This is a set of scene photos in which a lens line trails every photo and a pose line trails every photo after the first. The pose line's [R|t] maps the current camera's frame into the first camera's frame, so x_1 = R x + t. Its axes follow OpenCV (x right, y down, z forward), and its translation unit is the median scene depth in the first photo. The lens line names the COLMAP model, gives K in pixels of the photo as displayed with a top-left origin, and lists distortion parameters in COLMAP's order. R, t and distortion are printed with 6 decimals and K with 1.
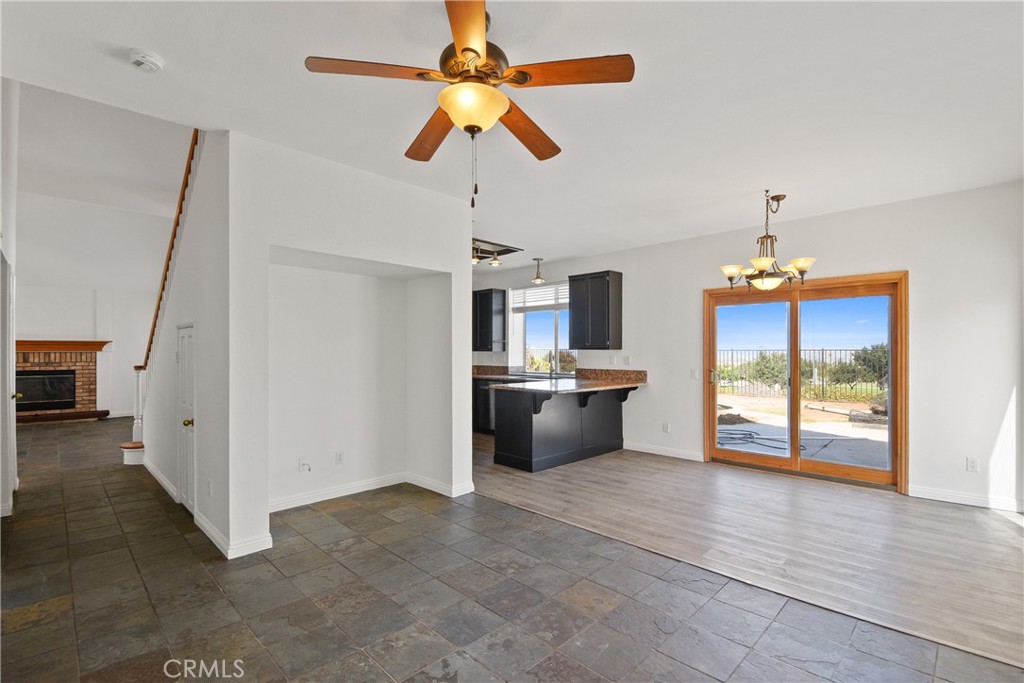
lens RADIAL K [[460.1, 0, 507.3], [0, 460.1, 352.0], [0, 0, 1]] dist [0.018203, -0.021530]
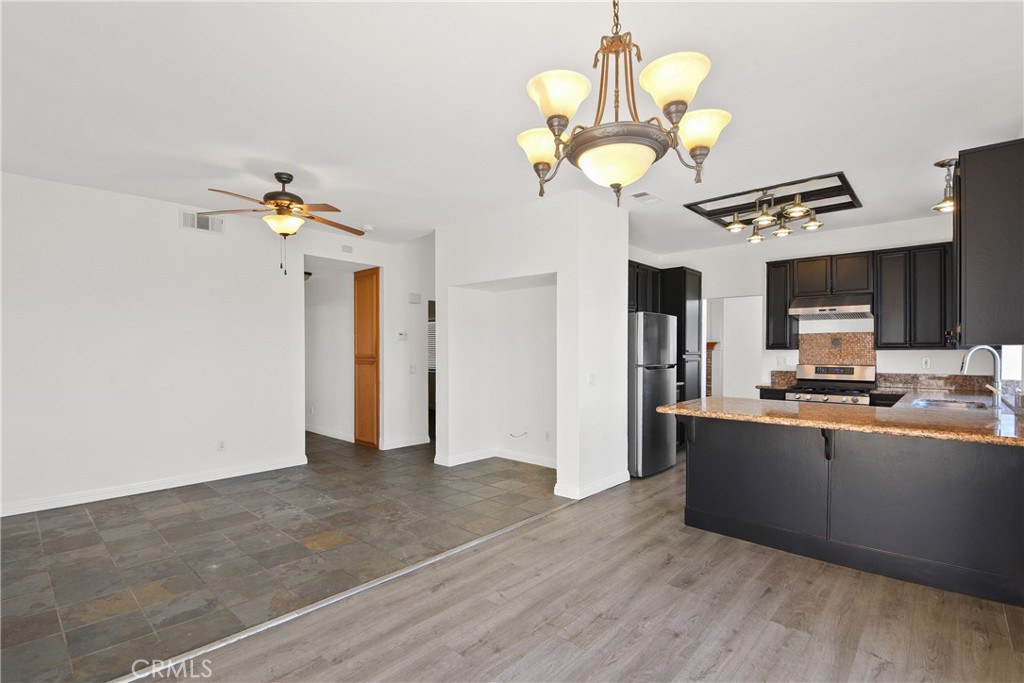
lens RADIAL K [[460.1, 0, 507.3], [0, 460.1, 352.0], [0, 0, 1]] dist [0.018203, -0.021530]
pose [[0.064769, 0.002327, -0.997898, 1.011134], [-0.002552, 0.999994, 0.002166, 0.004104], [0.997897, 0.002406, 0.064775, 0.958785]]
